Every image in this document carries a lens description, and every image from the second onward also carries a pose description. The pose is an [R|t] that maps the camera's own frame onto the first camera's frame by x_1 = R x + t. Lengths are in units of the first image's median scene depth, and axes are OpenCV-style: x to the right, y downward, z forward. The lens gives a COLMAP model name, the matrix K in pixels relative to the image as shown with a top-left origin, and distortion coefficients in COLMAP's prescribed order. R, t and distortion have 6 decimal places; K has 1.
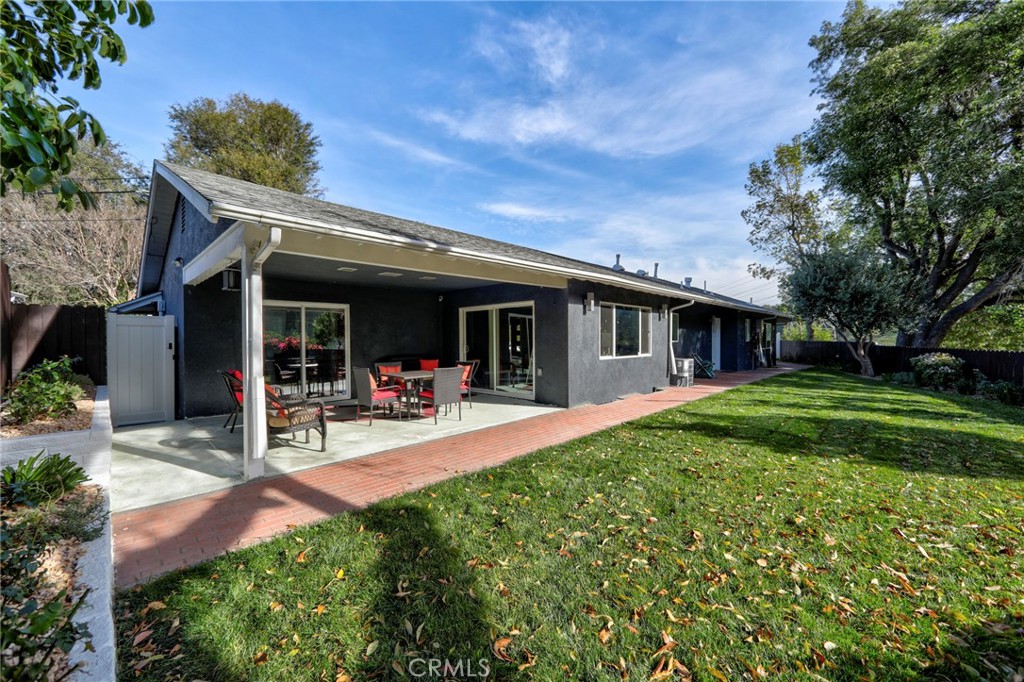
lens RADIAL K [[405.3, 0, 512.0], [0, 405.3, 341.0], [0, 0, 1]] dist [0.000601, 0.000074]
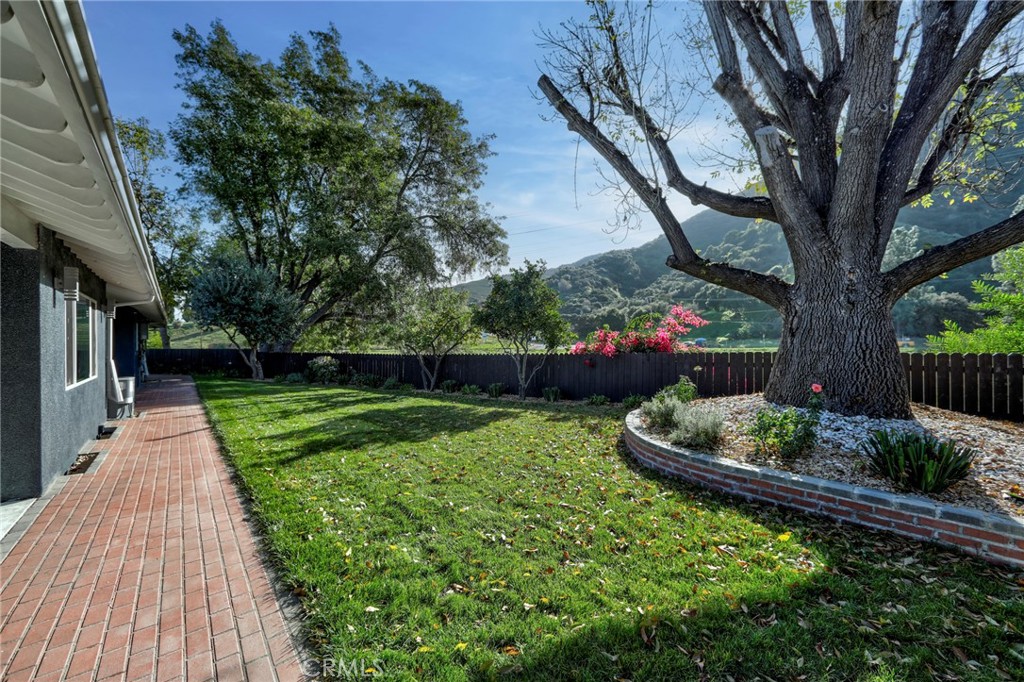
lens RADIAL K [[398.1, 0, 512.0], [0, 398.1, 341.0], [0, 0, 1]] dist [0.000551, 0.000014]
pose [[0.082739, 0.003856, 0.996564, -0.210916], [0.010112, 0.999938, -0.004708, -0.009118], [-0.996520, 0.010466, 0.082695, 0.277827]]
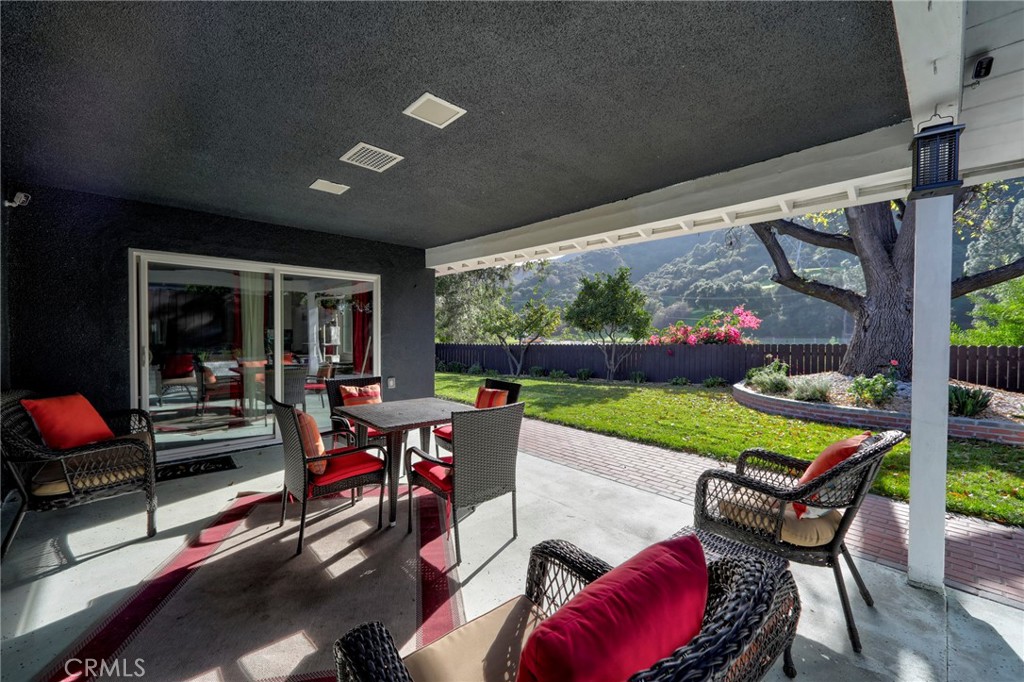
lens RADIAL K [[405.3, 0, 512.0], [0, 405.3, 341.0], [0, 0, 1]] dist [0.000601, 0.000074]
pose [[0.039472, -0.007203, 0.999195, -0.327625], [-0.004295, 0.999964, 0.007378, -0.004368], [-0.999211, -0.004583, 0.039439, 0.422652]]
